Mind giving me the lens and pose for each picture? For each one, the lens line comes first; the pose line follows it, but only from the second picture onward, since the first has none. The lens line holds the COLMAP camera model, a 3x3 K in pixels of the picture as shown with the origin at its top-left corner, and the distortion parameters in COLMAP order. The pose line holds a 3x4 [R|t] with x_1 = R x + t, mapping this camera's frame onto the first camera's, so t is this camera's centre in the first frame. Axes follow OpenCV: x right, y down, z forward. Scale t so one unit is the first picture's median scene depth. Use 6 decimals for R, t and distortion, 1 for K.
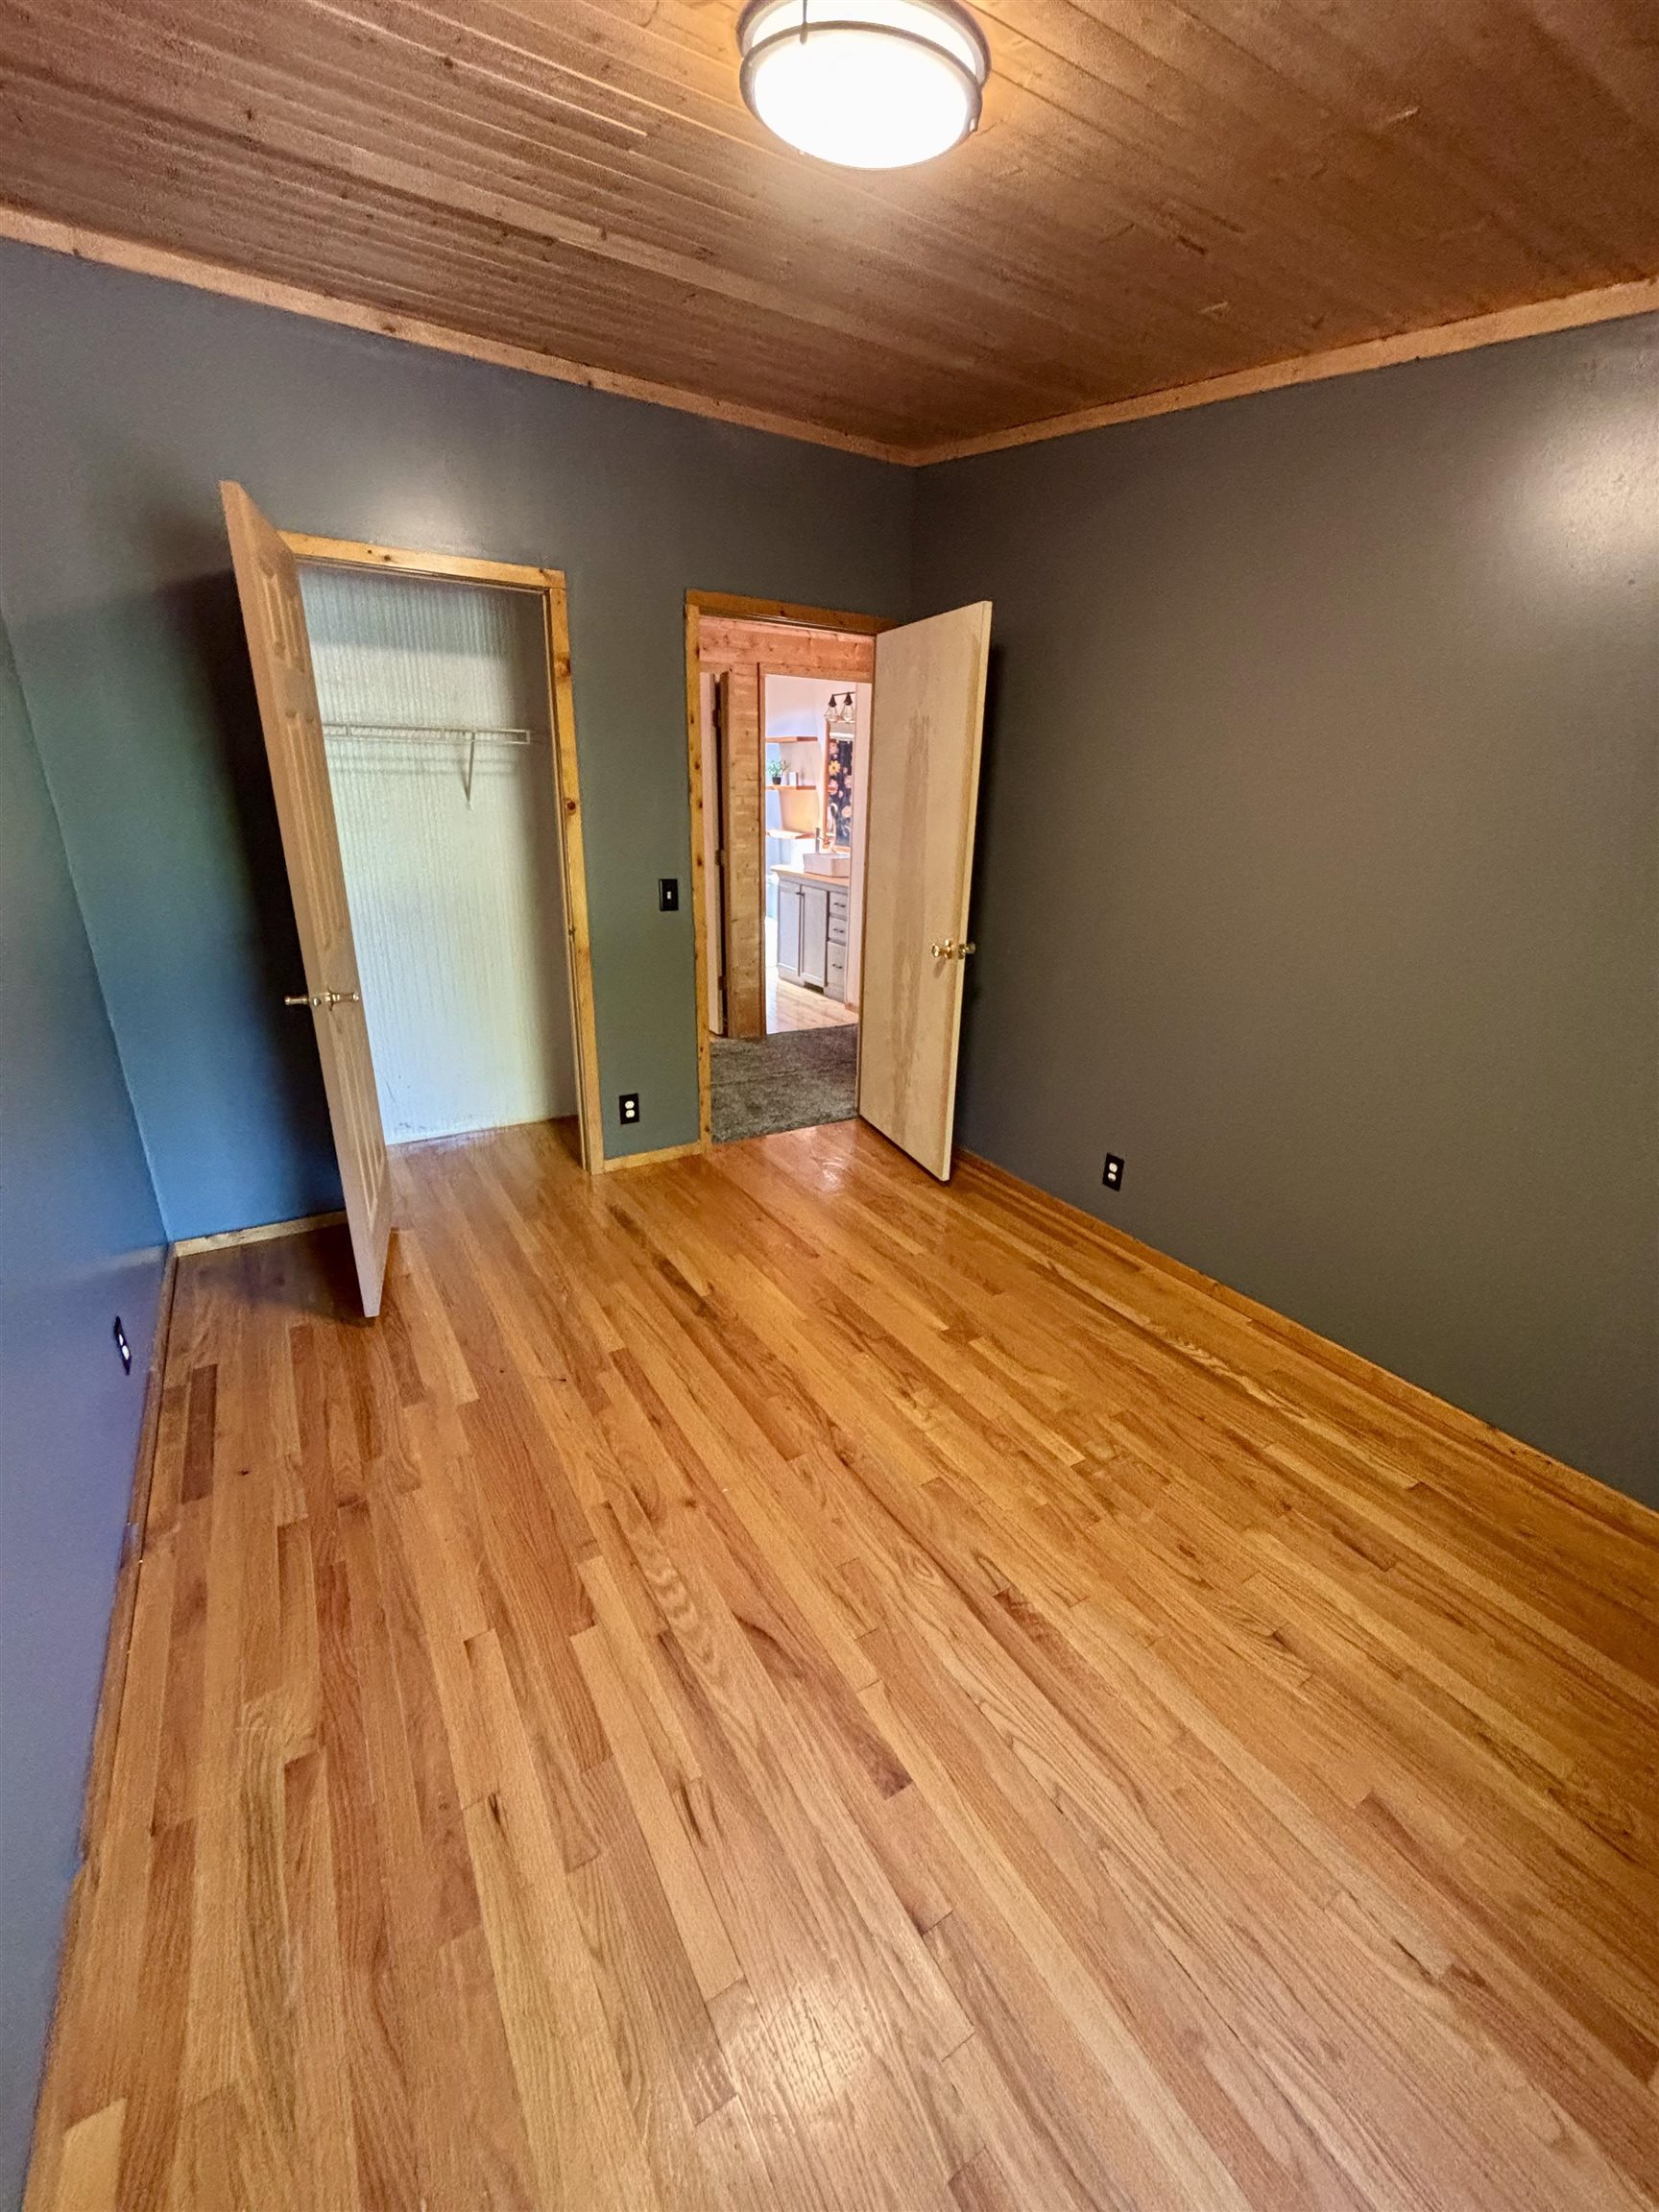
lens RADIAL K [[893.4, 0, 828.8], [0, 893.4, 1106.5], [0, 0, 1]] dist [-0.002375, 0.000845]
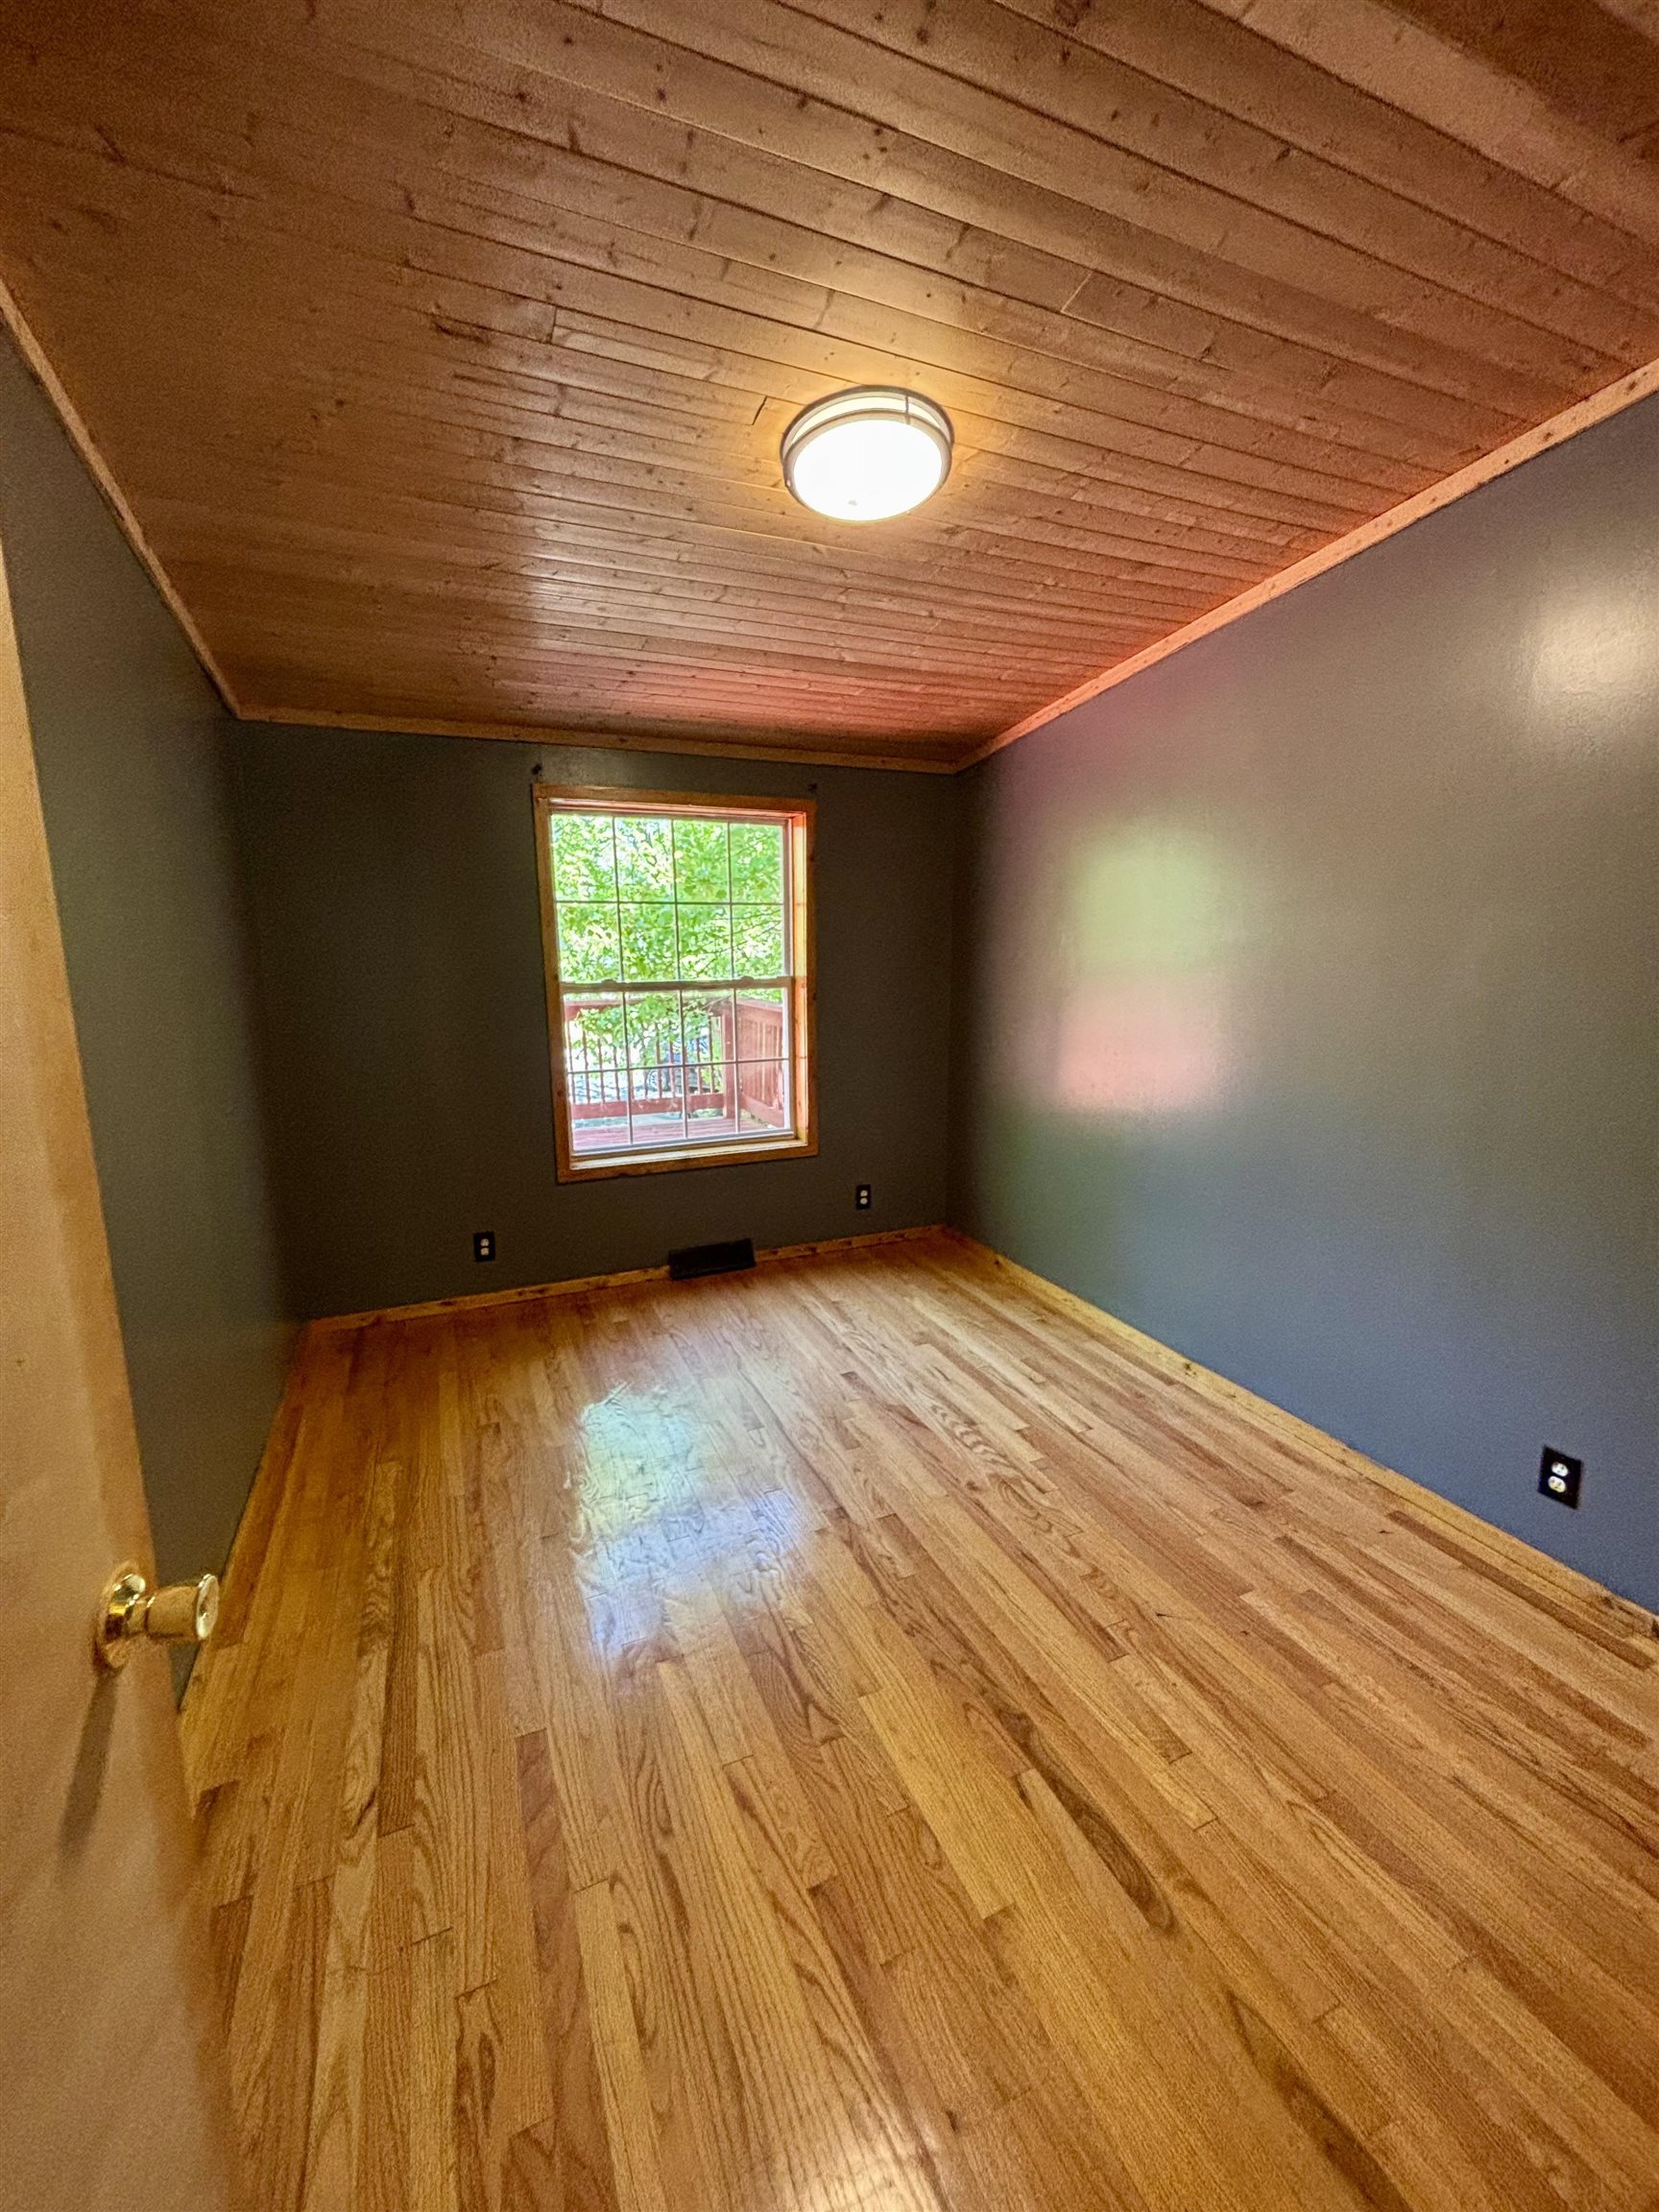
lens RADIAL K [[893.4, 0, 828.2], [0, 893.4, 1107.8], [0, 0, 1]] dist [-0.002375, 0.000845]
pose [[-0.990261, -0.046350, 0.131280, -0.092147], [0.027896, 0.857773, 0.513271, -0.635287], [-0.136398, 0.511934, -0.848127, 1.779895]]
